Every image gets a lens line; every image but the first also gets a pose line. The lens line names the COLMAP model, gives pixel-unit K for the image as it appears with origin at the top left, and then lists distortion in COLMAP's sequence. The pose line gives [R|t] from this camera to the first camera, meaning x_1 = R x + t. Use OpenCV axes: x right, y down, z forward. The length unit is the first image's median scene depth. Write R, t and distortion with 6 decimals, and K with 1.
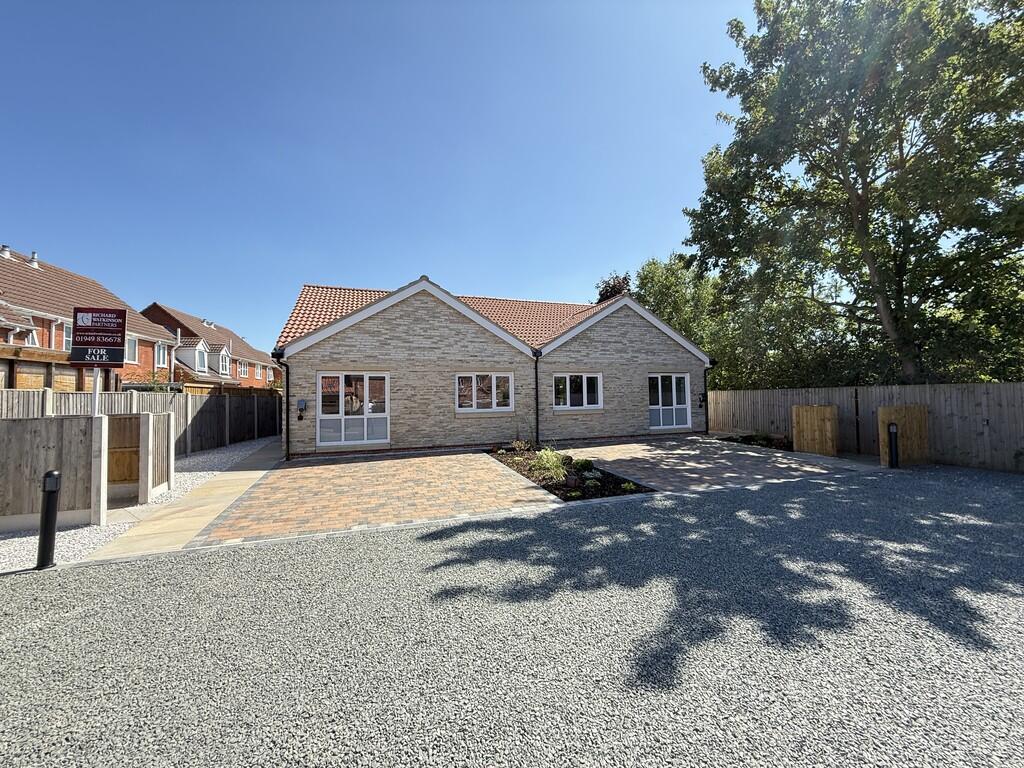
lens RADIAL K [[404.9, 0, 516.7], [0, 404.9, 383.7], [0, 0, 1]] dist [0.000446, 0.000360]
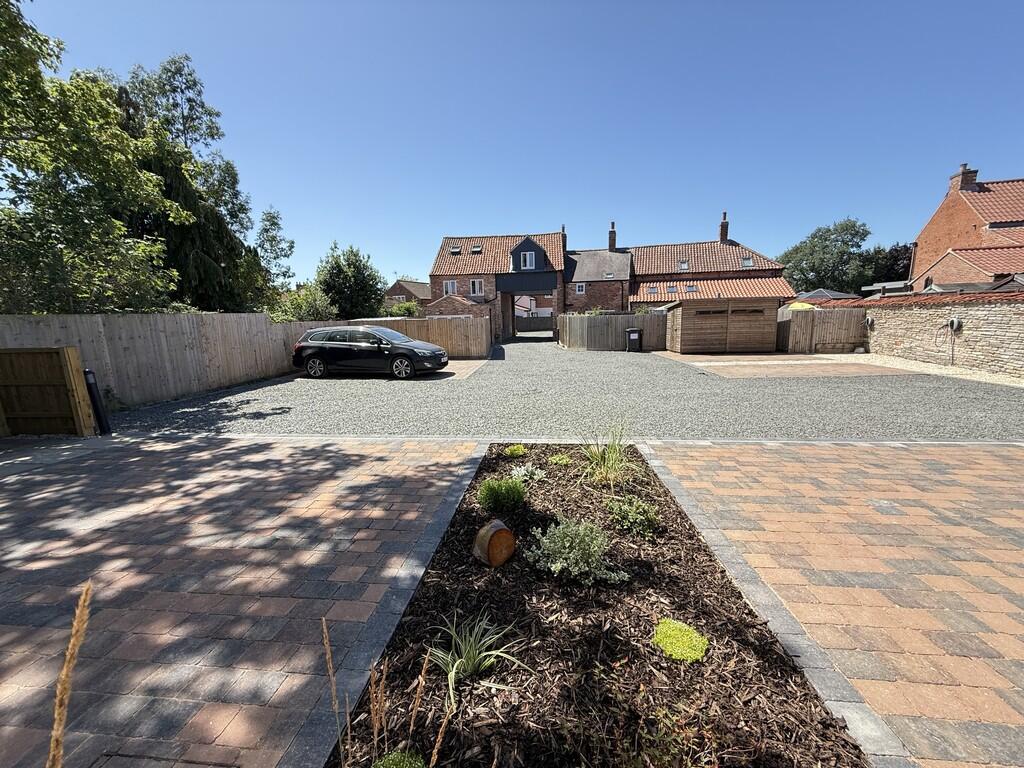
lens RADIAL K [[404.9, 0, 515.3], [0, 404.9, 382.3], [0, 0, 1]] dist [0.000446, 0.000360]
pose [[-0.910468, -0.031190, 0.412401, 0.007331], [0.024276, 0.991403, 0.128576, 0.041292], [-0.412866, 0.127075, -0.901883, 1.108385]]
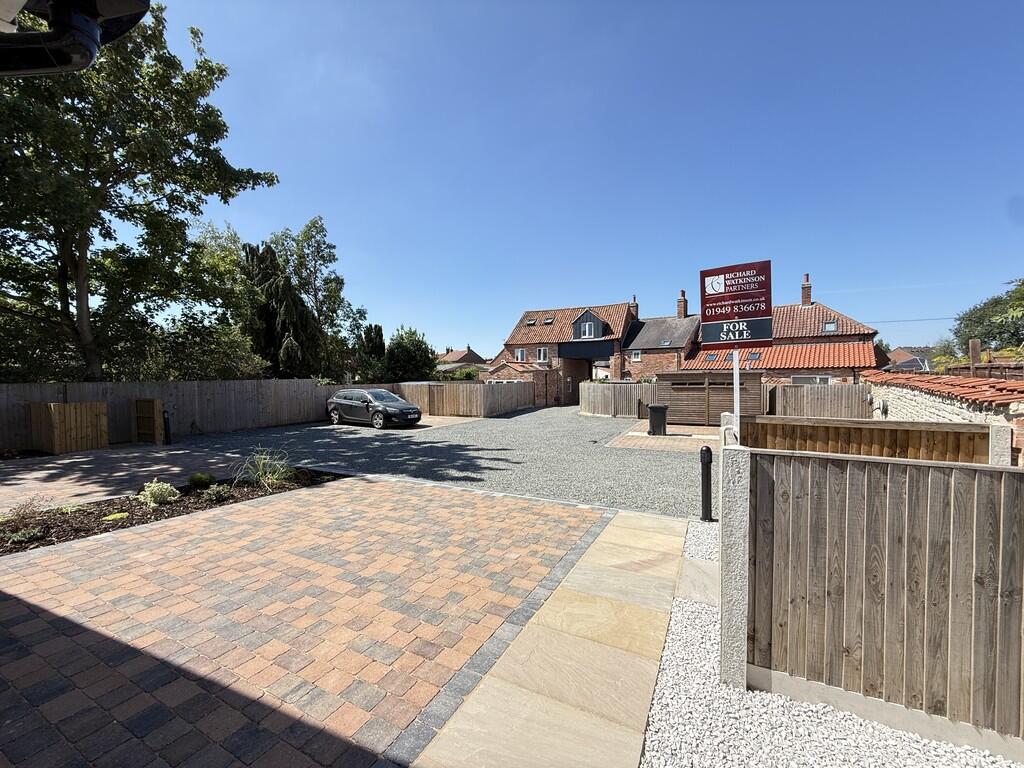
lens RADIAL K [[404.9, 0, 516.5], [0, 404.9, 383.9], [0, 0, 1]] dist [0.000446, 0.000360]
pose [[-0.702793, 0.007068, 0.711359, -0.668060], [-0.006023, 0.999856, -0.015884, 0.021161], [-0.711369, -0.015448, -0.702649, 0.939187]]
